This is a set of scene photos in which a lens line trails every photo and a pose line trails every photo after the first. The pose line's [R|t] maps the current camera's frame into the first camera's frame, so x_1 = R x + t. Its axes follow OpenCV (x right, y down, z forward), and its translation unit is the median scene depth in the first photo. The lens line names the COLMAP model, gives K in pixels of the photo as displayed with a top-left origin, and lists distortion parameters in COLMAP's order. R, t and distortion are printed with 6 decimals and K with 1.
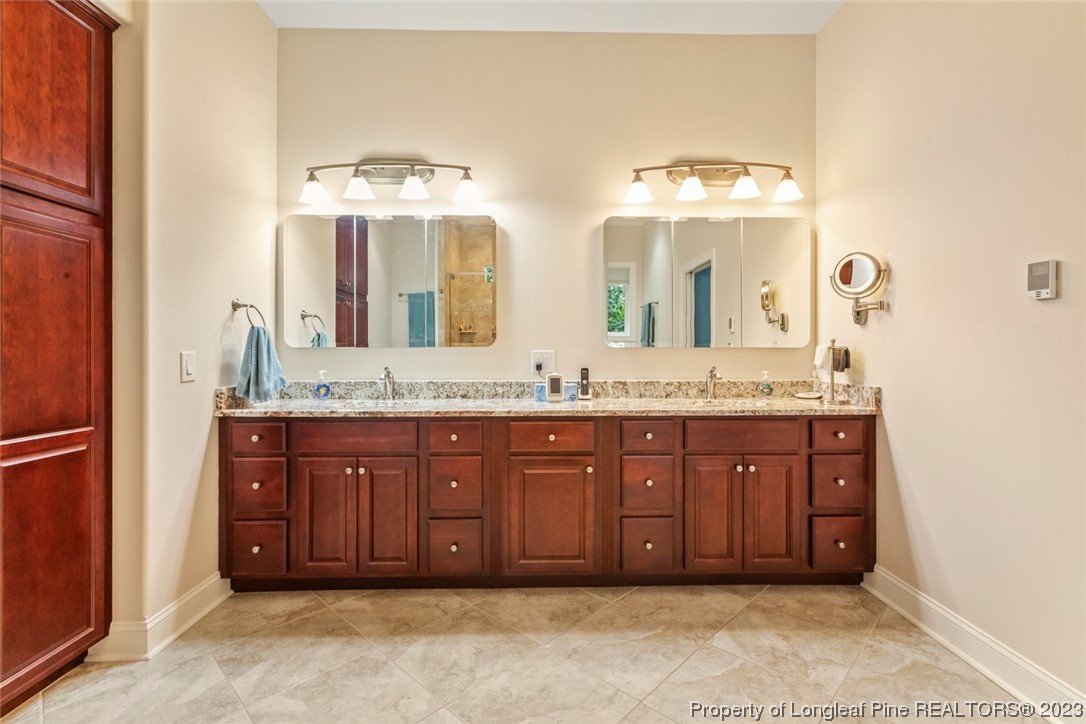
lens RADIAL K [[494.4, 0, 552.1], [0, 494.4, 348.7], [0, 0, 1]] dist [0.001484, -0.000996]
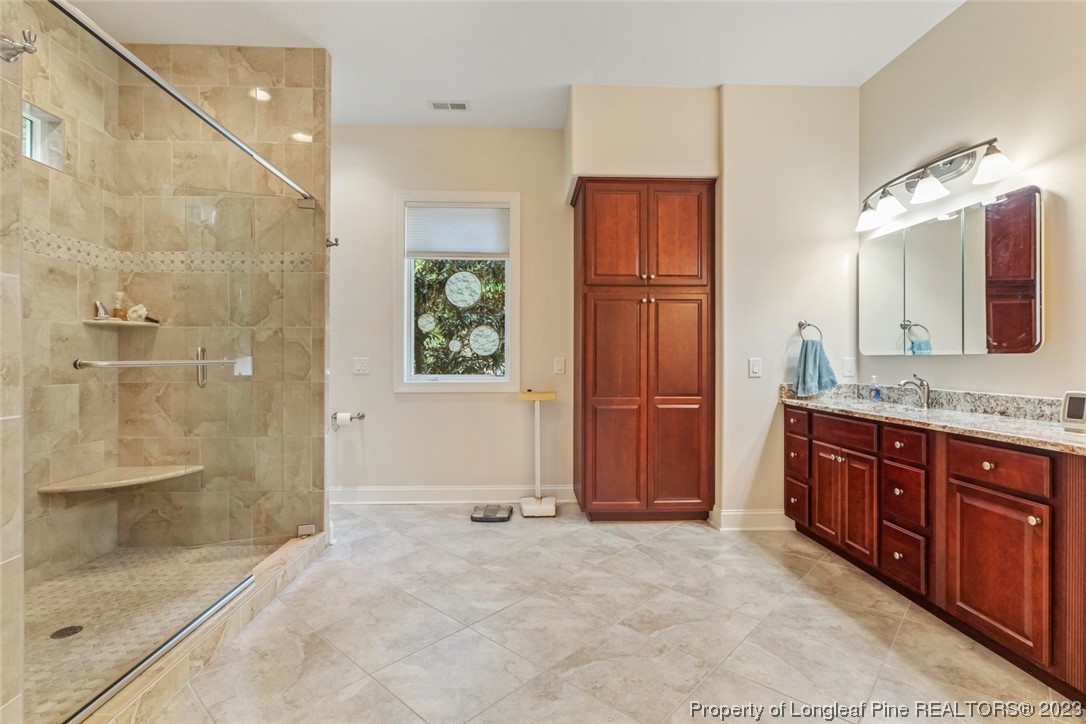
lens RADIAL K [[494.4, 0, 544.6], [0, 494.4, 359.8], [0, 0, 1]] dist [0.001484, -0.000996]
pose [[0.033411, 0.003463, -0.999436, 0.769446], [0.001646, 0.999992, 0.003519, 0.003528], [0.999440, -0.001762, 0.033405, 0.253303]]
